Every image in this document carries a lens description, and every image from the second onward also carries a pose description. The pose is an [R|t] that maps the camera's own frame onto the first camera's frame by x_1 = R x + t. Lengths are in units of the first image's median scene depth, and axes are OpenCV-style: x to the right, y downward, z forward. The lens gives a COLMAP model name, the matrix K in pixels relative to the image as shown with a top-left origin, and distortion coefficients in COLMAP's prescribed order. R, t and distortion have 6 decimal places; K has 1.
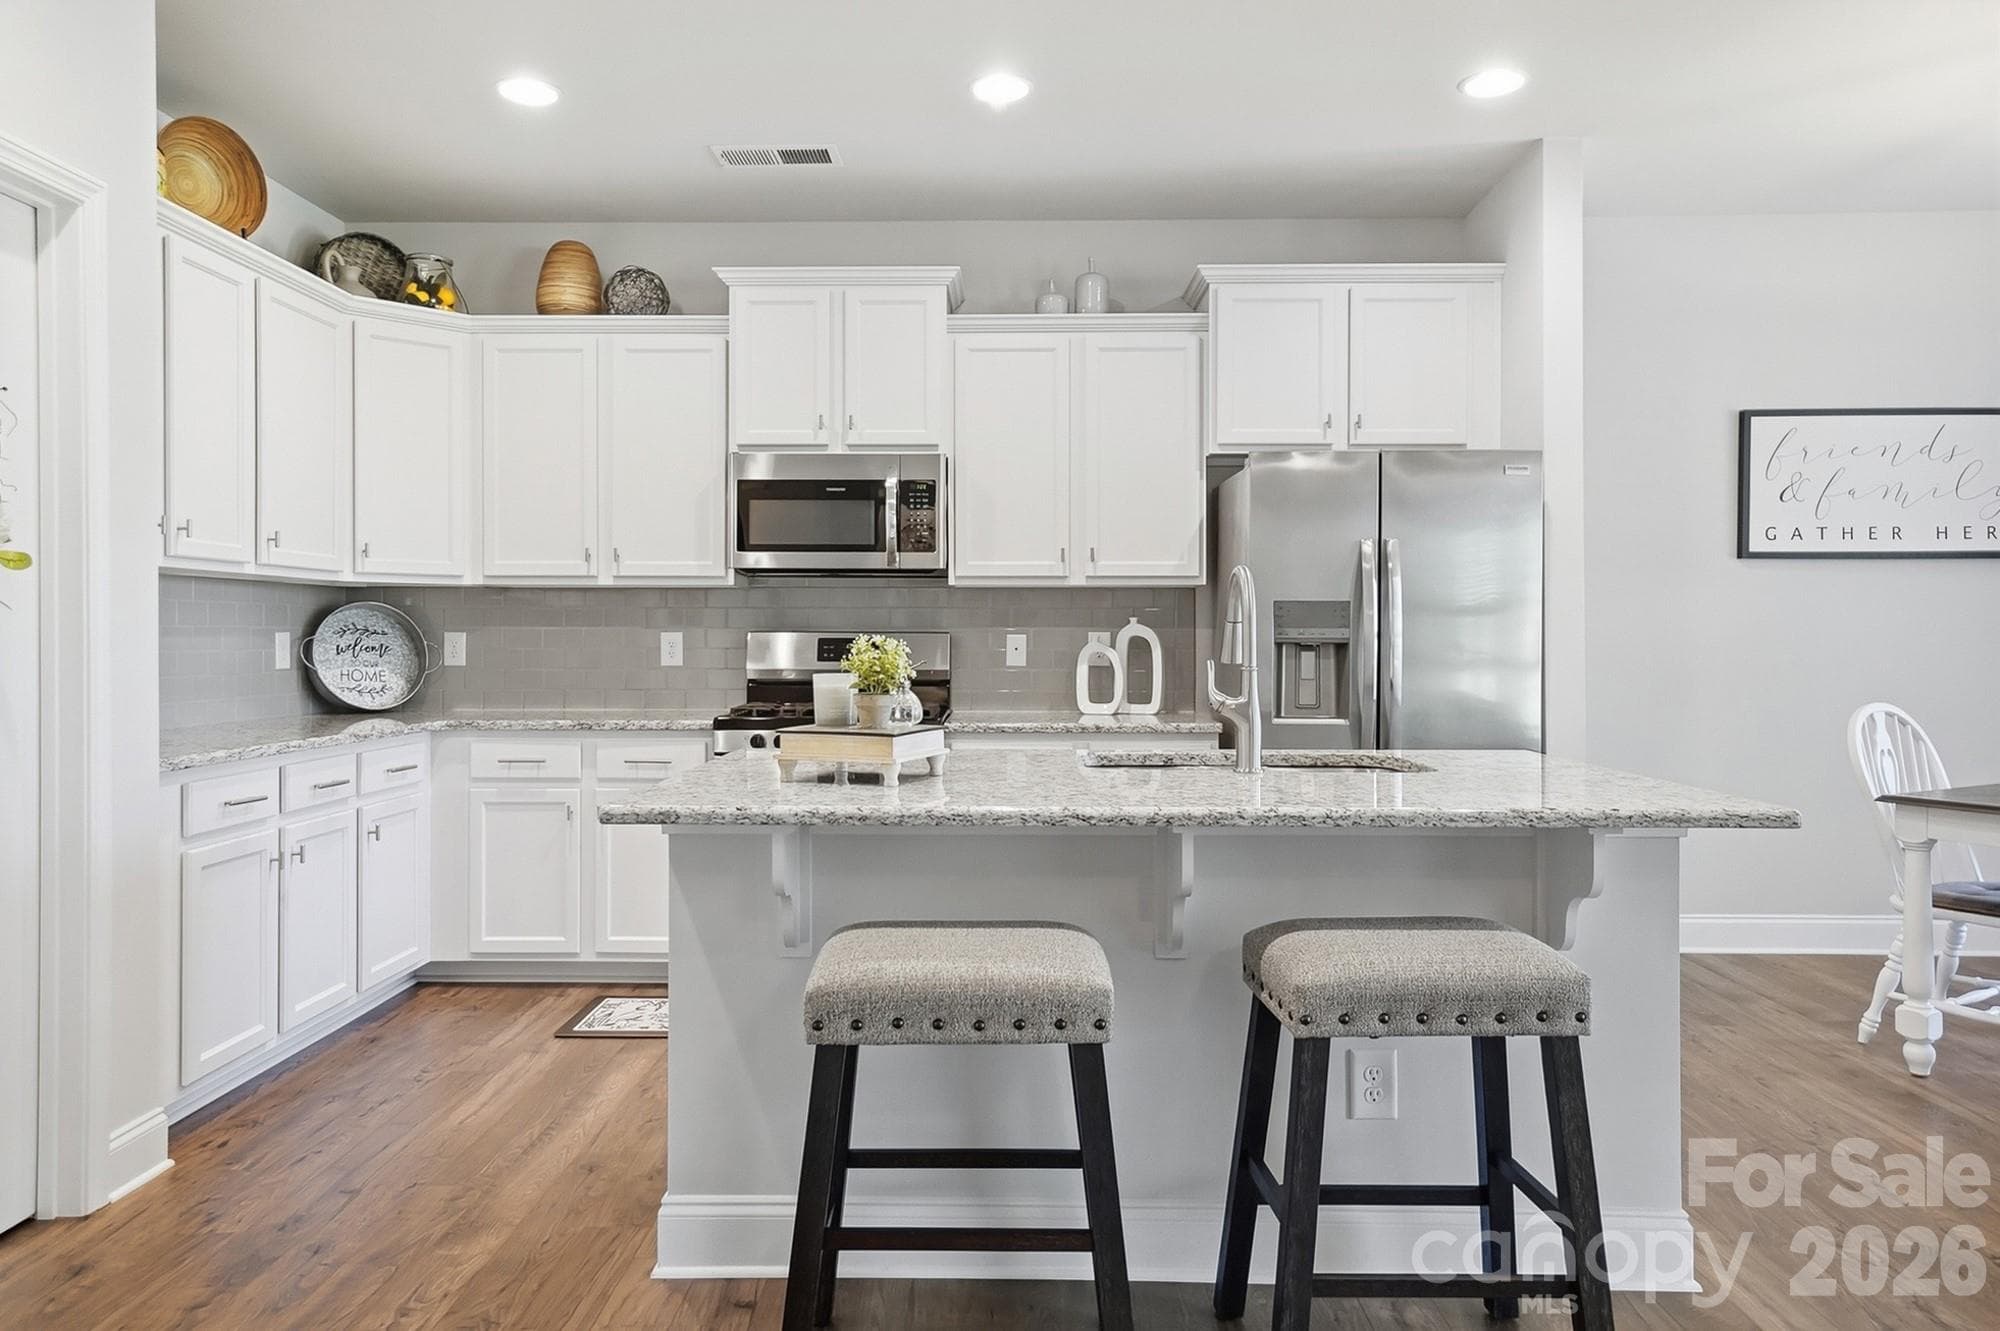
lens RADIAL K [[1203.2, 0, 1070.1], [0, 1203.2, 644.6], [0, 0, 1]] dist [0.022546, -0.002634]
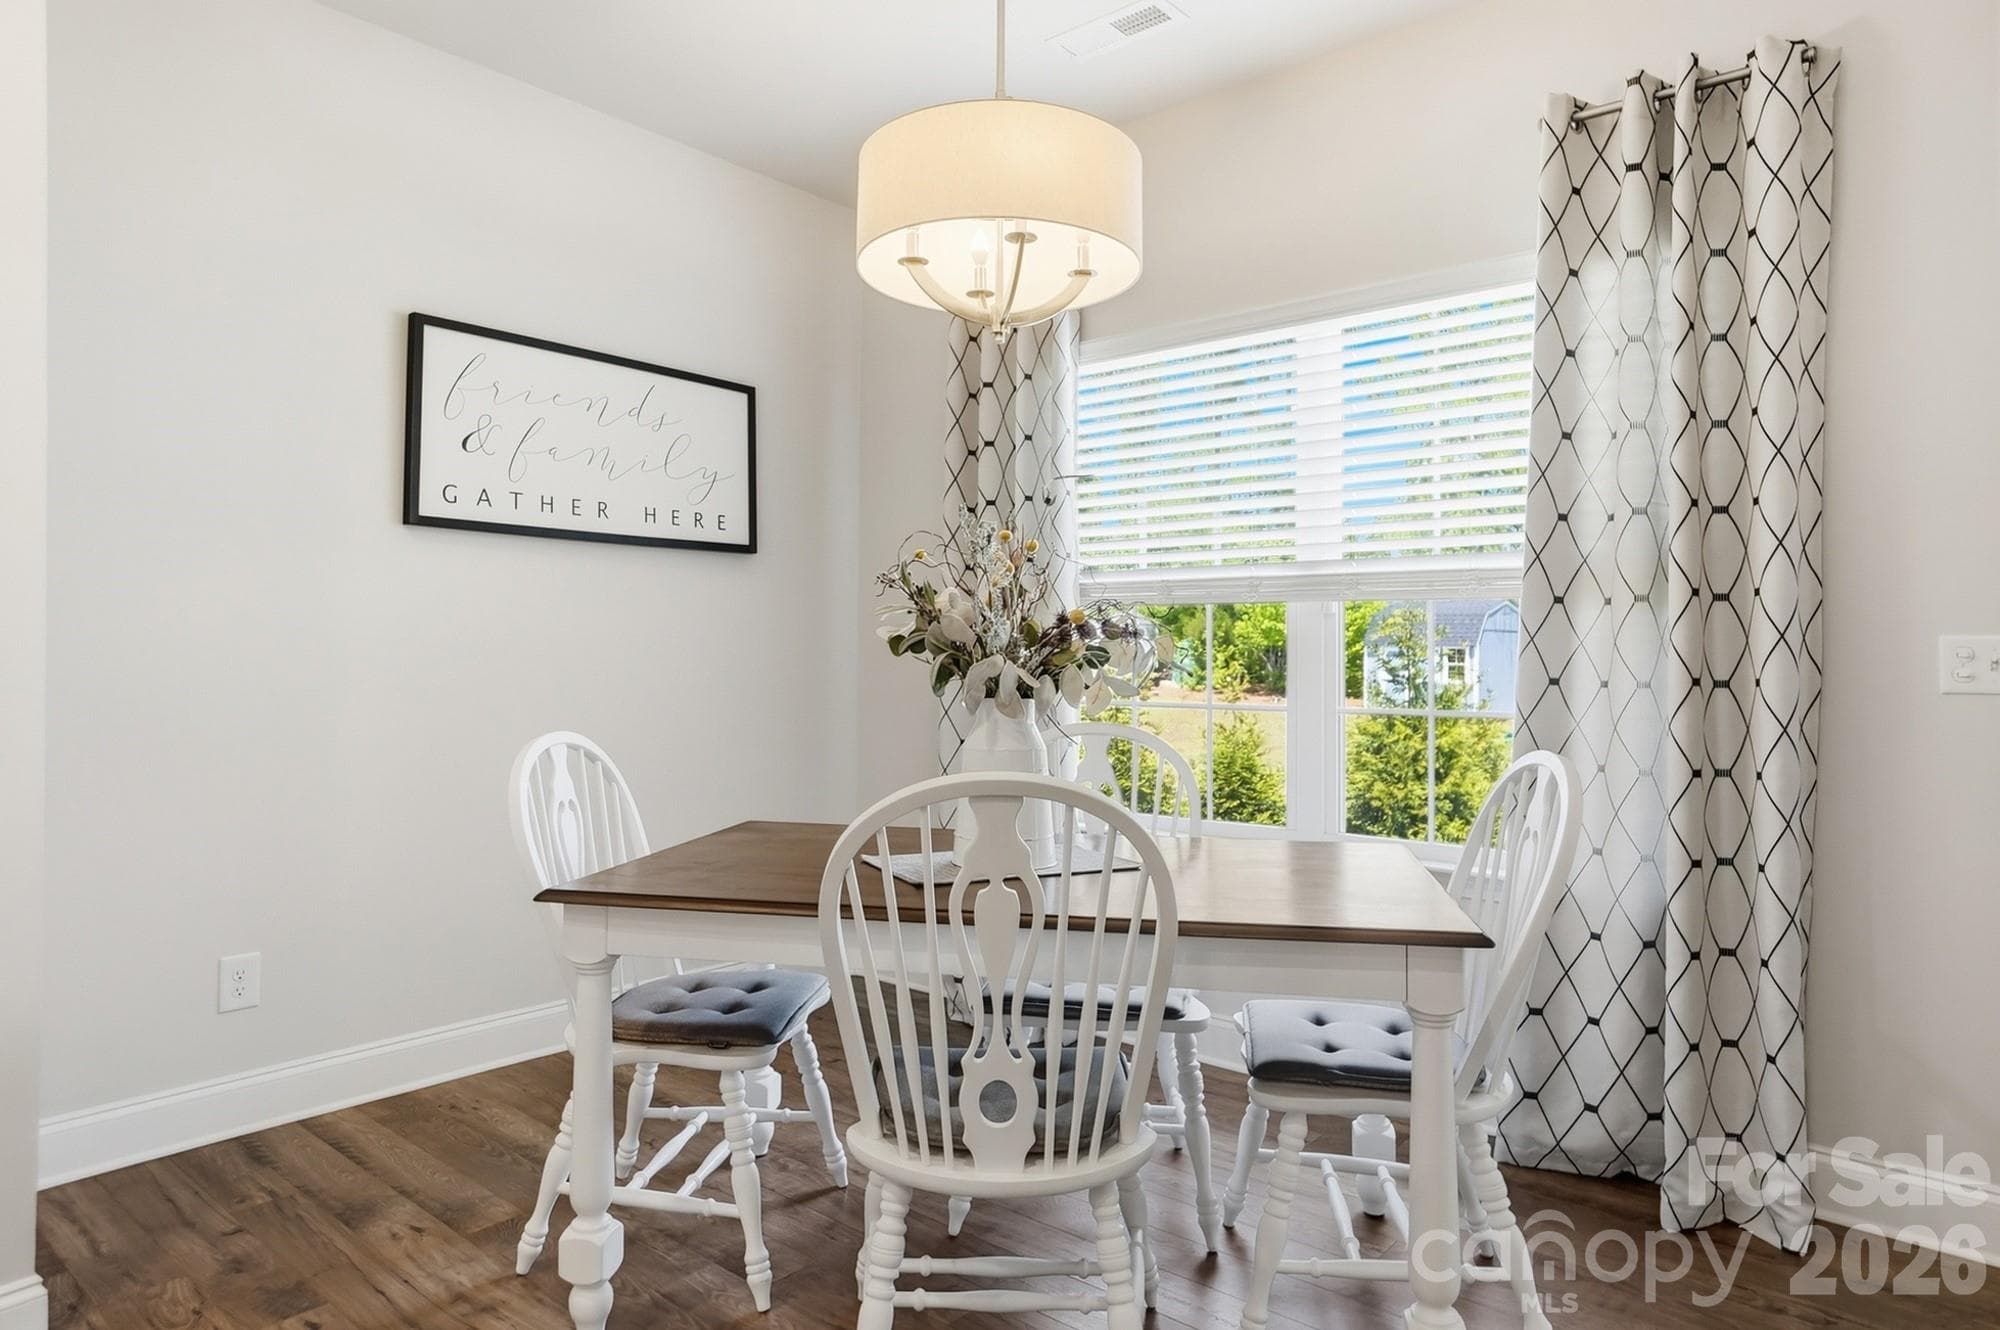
lens RADIAL K [[1167.3, 0, 958.5], [0, 1167.3, 645.0], [0, 0, 1]] dist [0.013481, 0.001247]
pose [[0.651866, 0.009377, 0.758276, 0.271630], [-0.001810, 0.999940, -0.010809, 0.005547], [-0.758332, 0.005673, 0.651844, 0.348936]]
